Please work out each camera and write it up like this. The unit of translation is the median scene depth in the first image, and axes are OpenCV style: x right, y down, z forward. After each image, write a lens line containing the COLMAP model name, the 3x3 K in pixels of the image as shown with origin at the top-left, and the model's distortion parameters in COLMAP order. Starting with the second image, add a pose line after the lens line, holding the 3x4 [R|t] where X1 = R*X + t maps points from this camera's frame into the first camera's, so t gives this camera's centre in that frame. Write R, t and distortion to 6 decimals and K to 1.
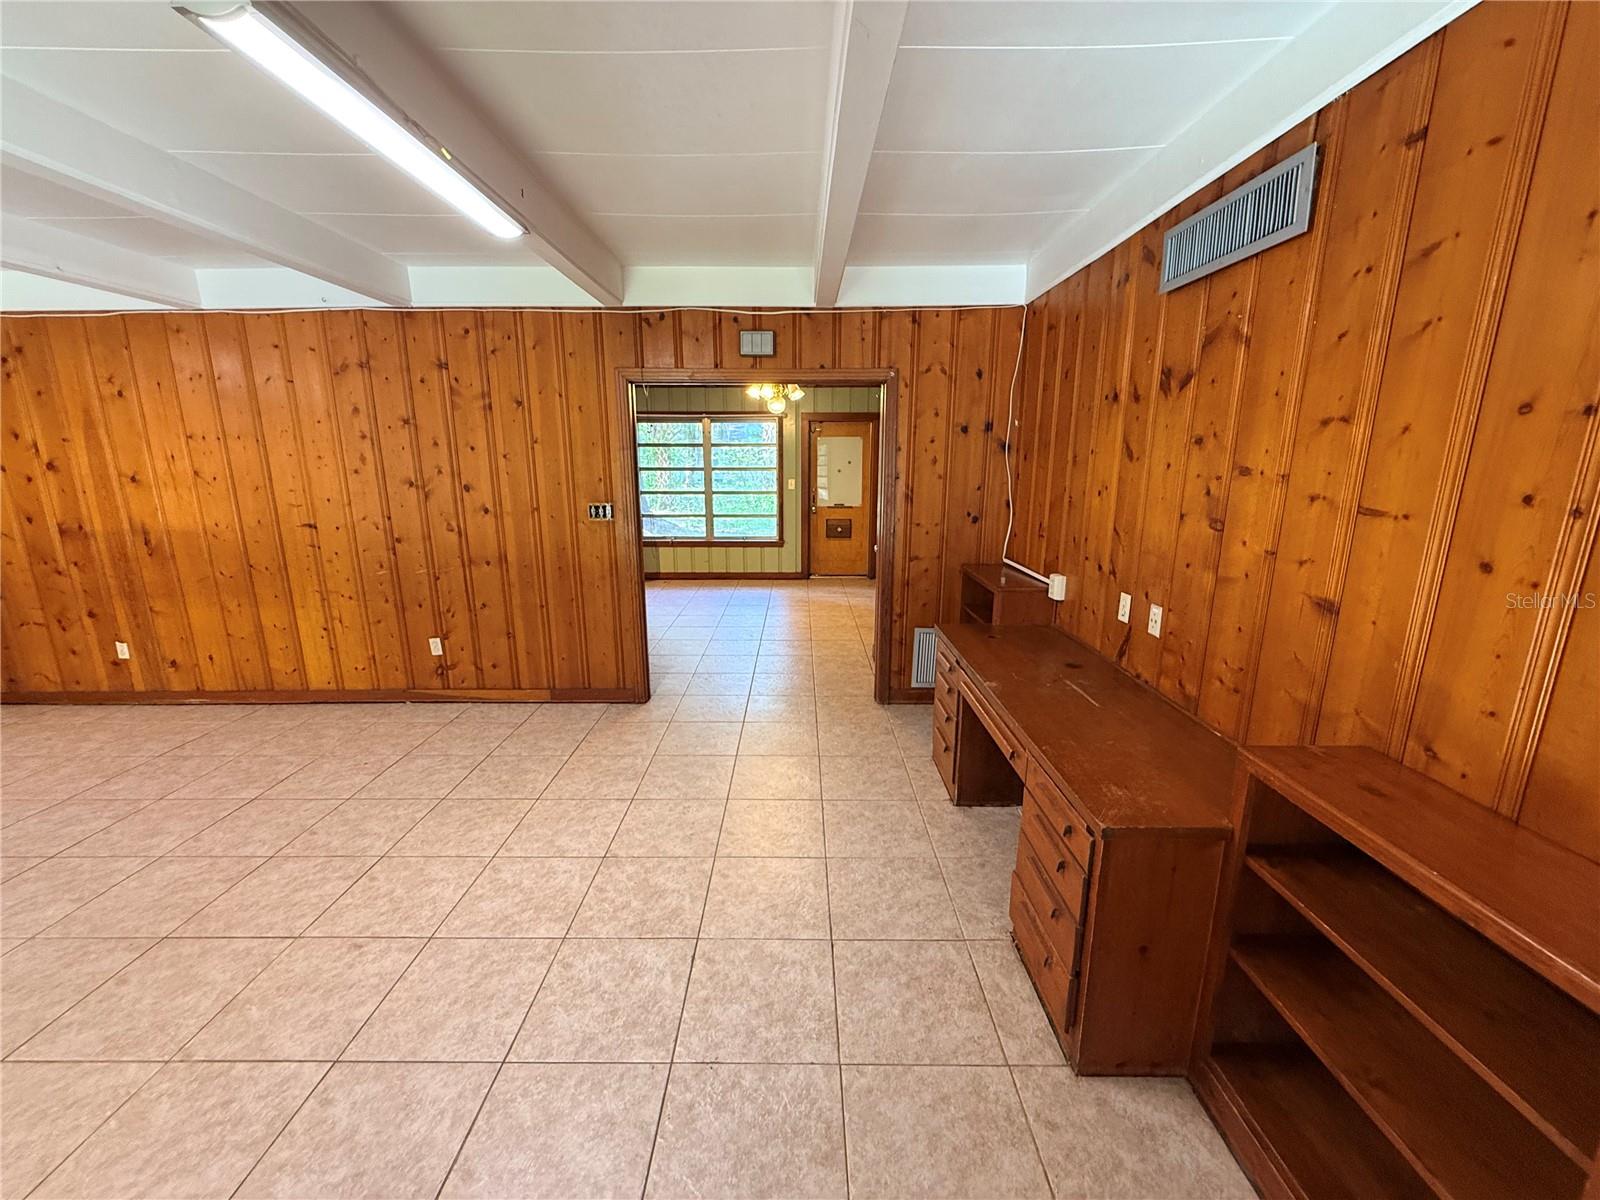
lens RADIAL K [[639.9, 0, 795.4], [0, 639.9, 600.3], [0, 0, 1]] dist [-0.004733, 0.000591]
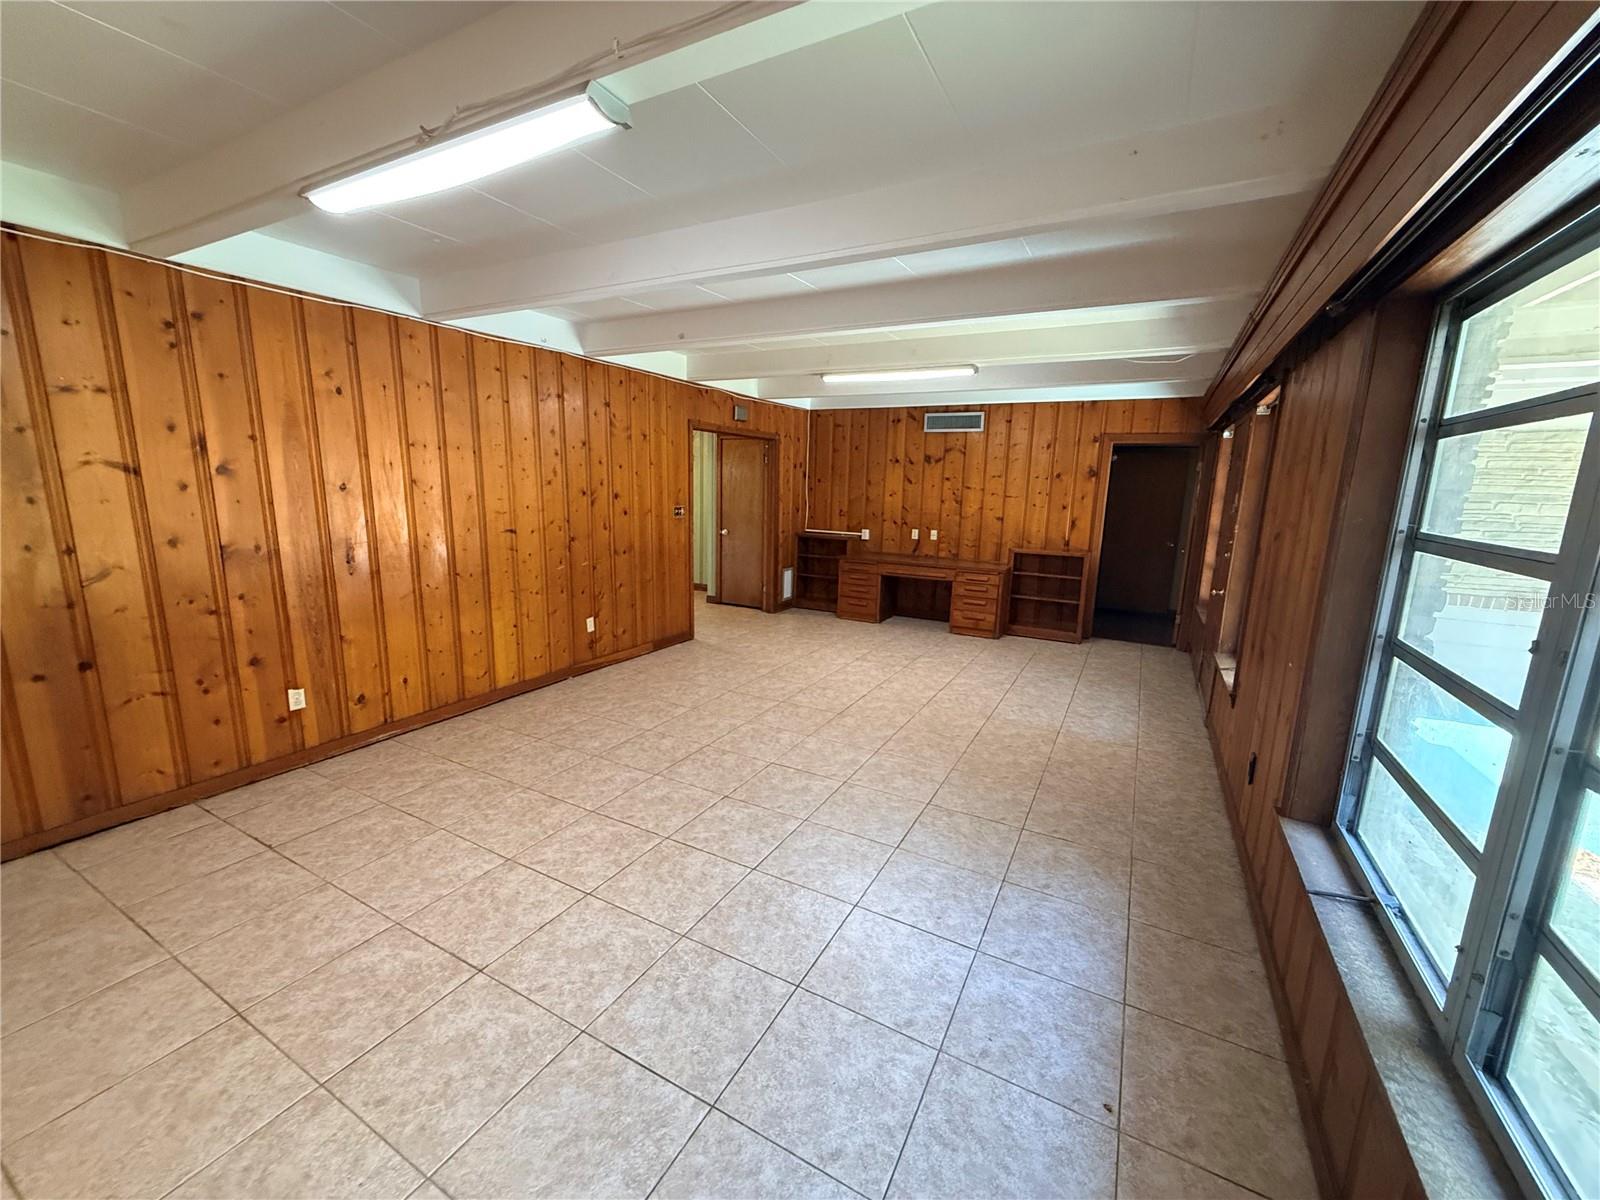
lens RADIAL K [[639.9, 0, 802.5], [0, 639.9, 599.9], [0, 0, 1]] dist [-0.004733, 0.000591]
pose [[0.470518, -0.145596, 0.870296, -1.521443], [0.167190, 0.983137, 0.074084, 0.002854], [-0.866407, 0.110647, 0.486926, 0.041268]]
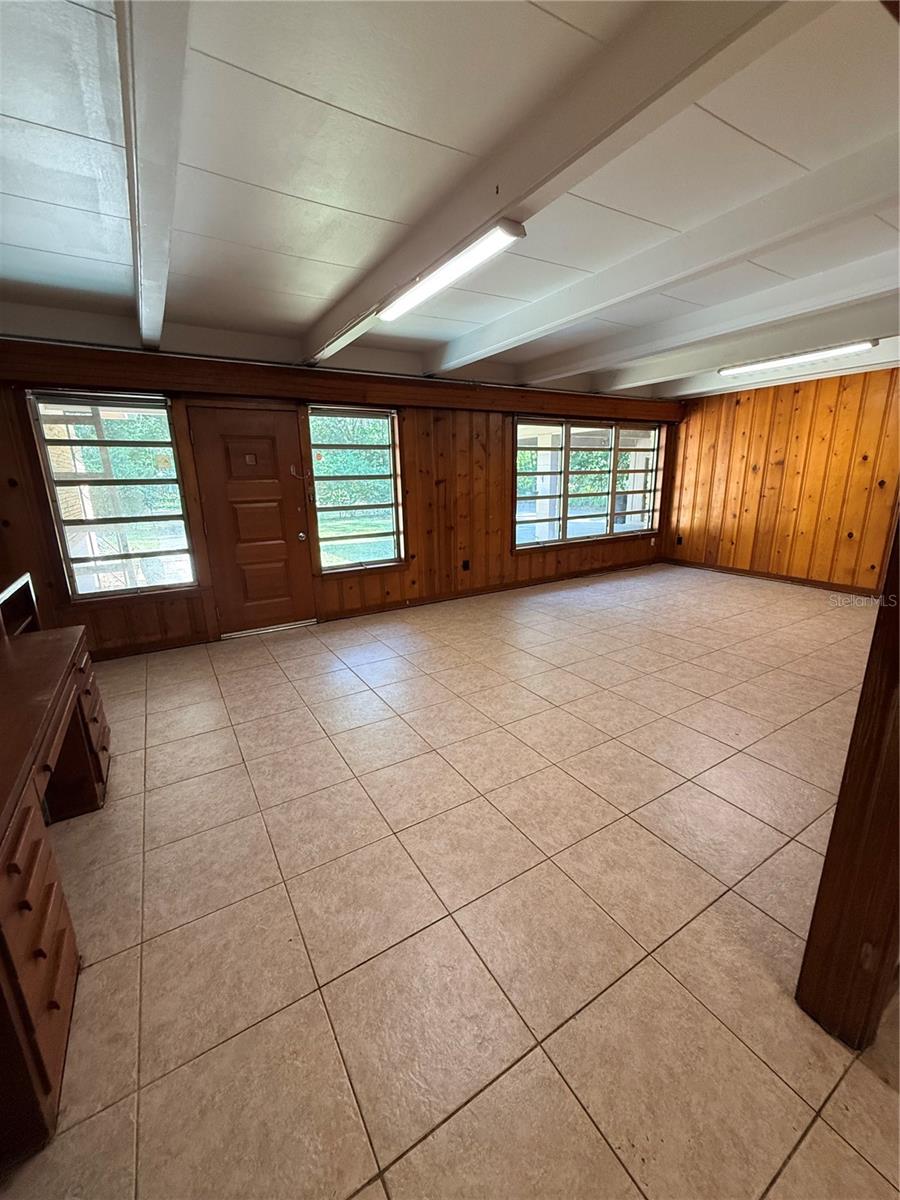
lens RADIAL K [[479.9, 0, 447.0], [0, 479.9, 594.2], [0, 0, 1]] dist [-0.004733, 0.000591]
pose [[-0.854889, 0.143159, -0.498668, 0.087919], [-0.093078, 0.903259, 0.418879, -0.209700], [0.510393, 0.404510, -0.758861, 1.093449]]
